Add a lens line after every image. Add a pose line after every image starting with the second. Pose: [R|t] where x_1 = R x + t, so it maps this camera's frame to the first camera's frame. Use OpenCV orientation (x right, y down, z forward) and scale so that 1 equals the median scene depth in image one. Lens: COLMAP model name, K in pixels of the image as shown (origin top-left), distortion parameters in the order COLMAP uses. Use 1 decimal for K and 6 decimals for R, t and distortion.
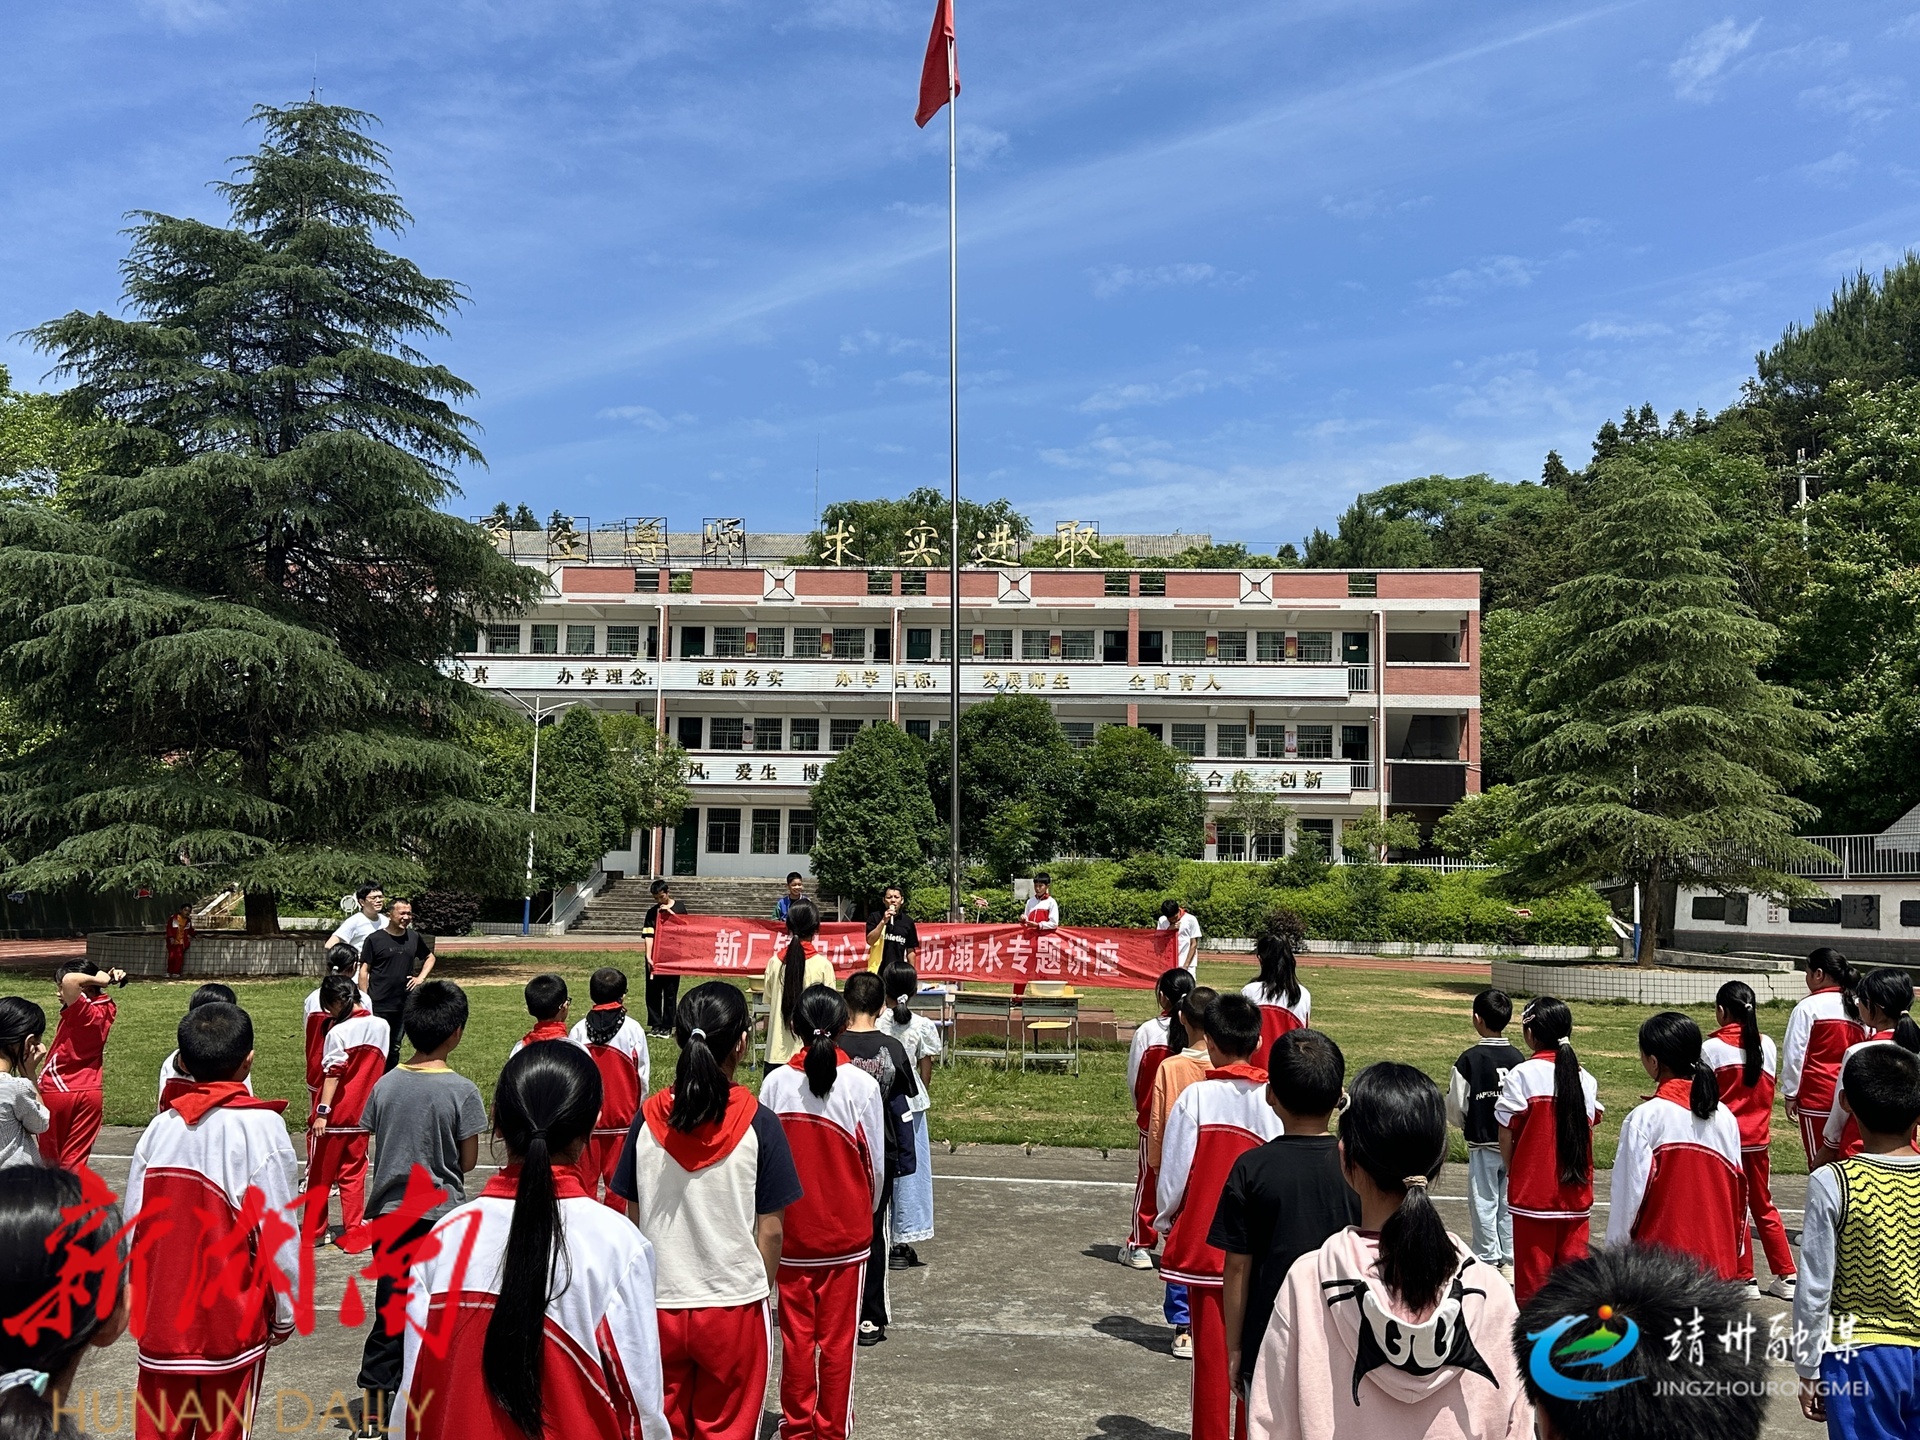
lens RADIAL K [[1737.5, 0, 960.0], [0, 1737.5, 720.0], [0, 0, 1]] dist [0.092483, -0.000510]
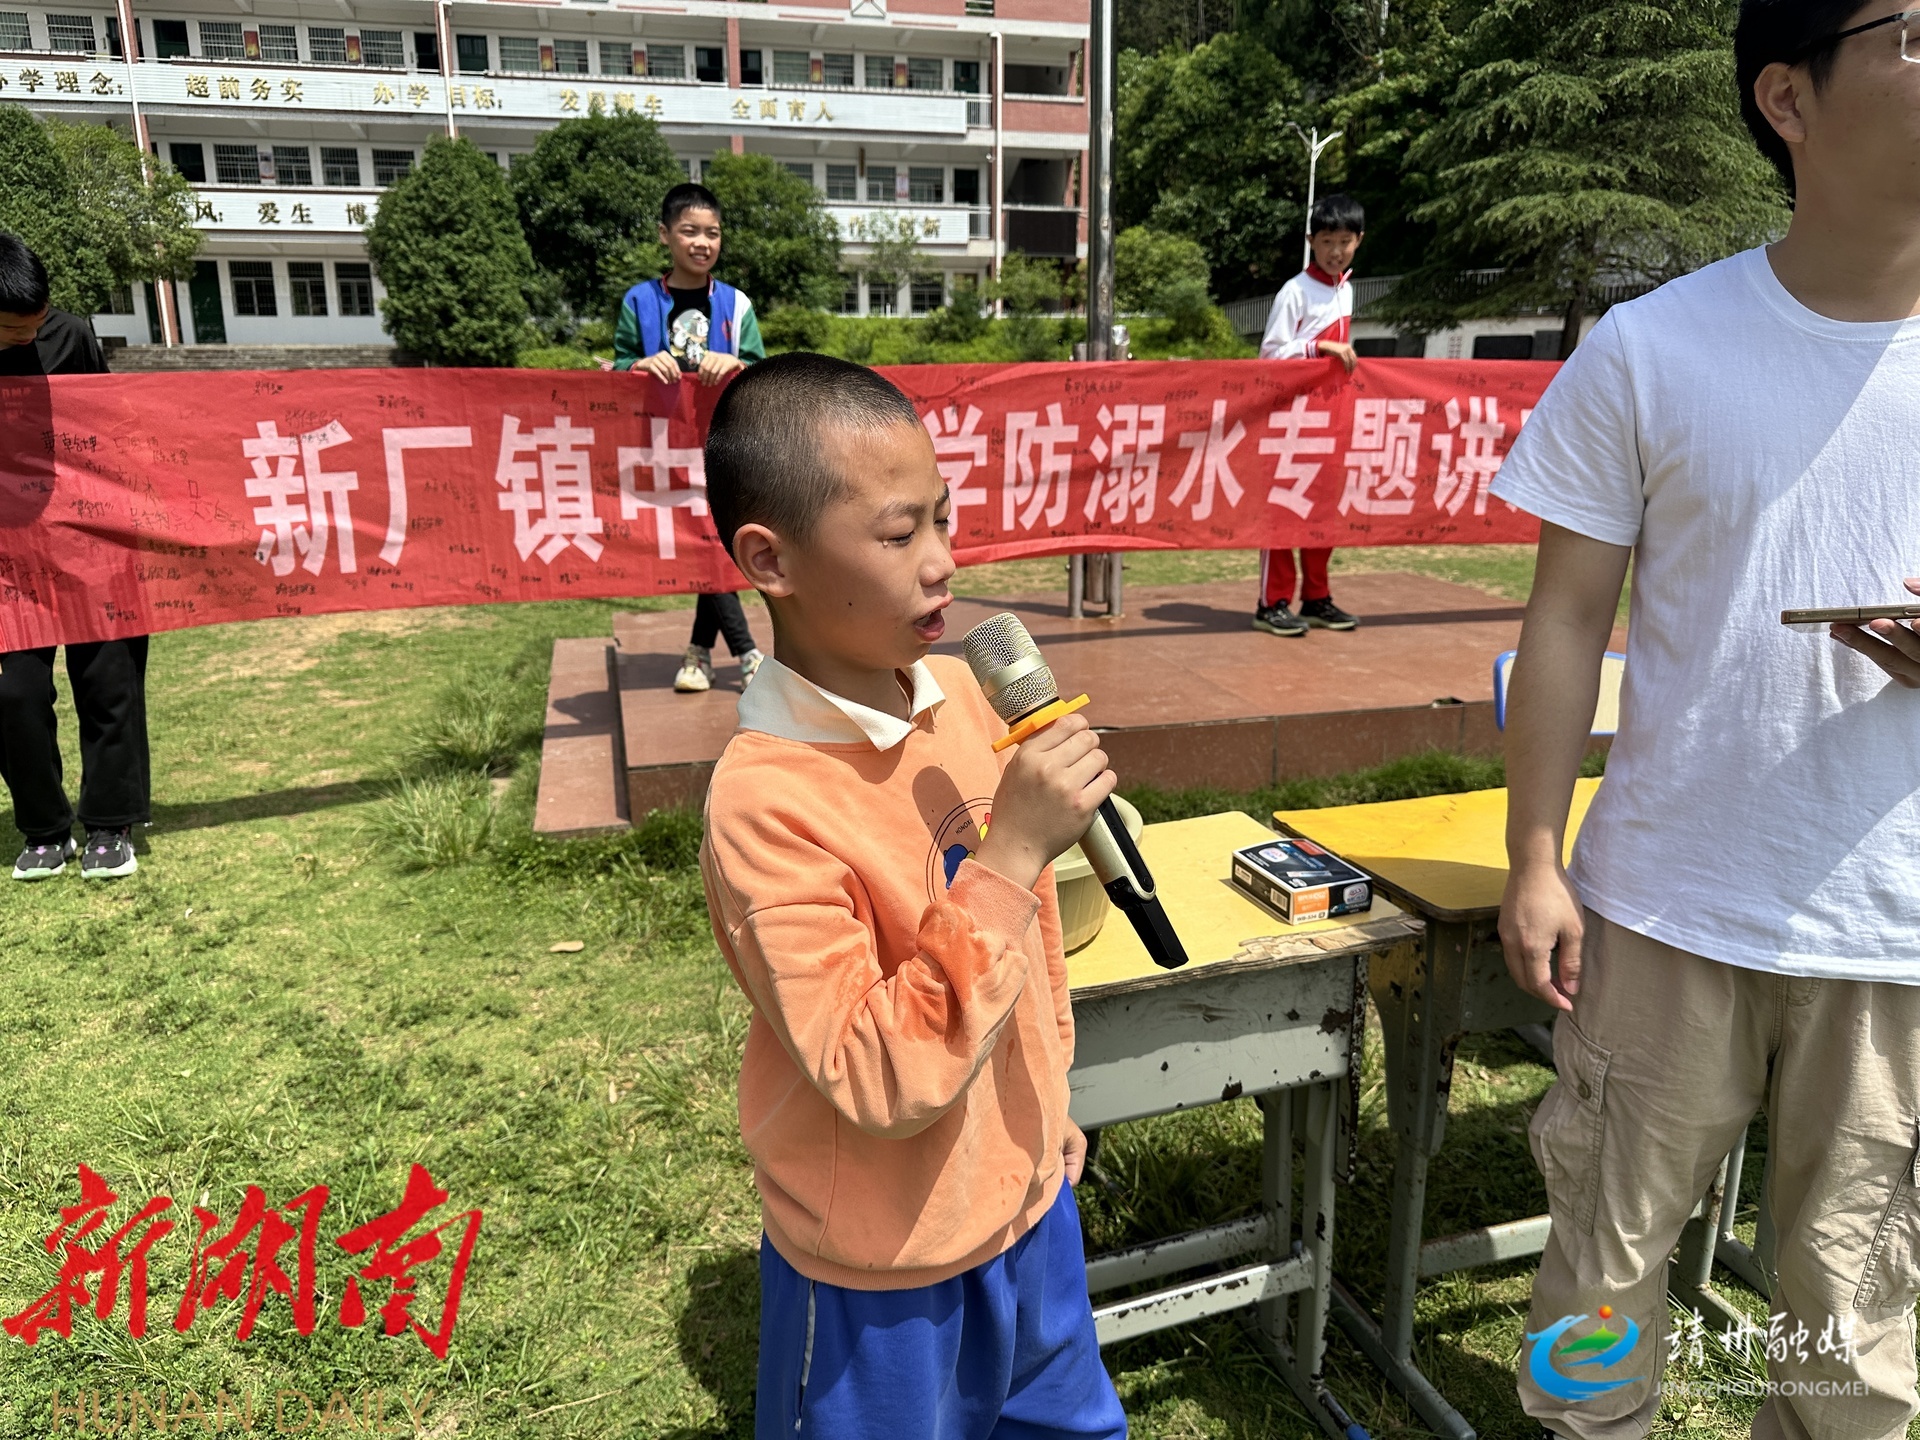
lens RADIAL K [[1381.4, 0, 960.0], [0, 1381.4, 720.0], [0, 0, 1]] dist [0.007387, -0.010470]
pose [[0.947834, -0.100961, 0.302353, -0.036564], [-0.009468, 0.939181, 0.343291, 0.027681], [-0.318624, -0.328246, 0.889232, 0.236631]]
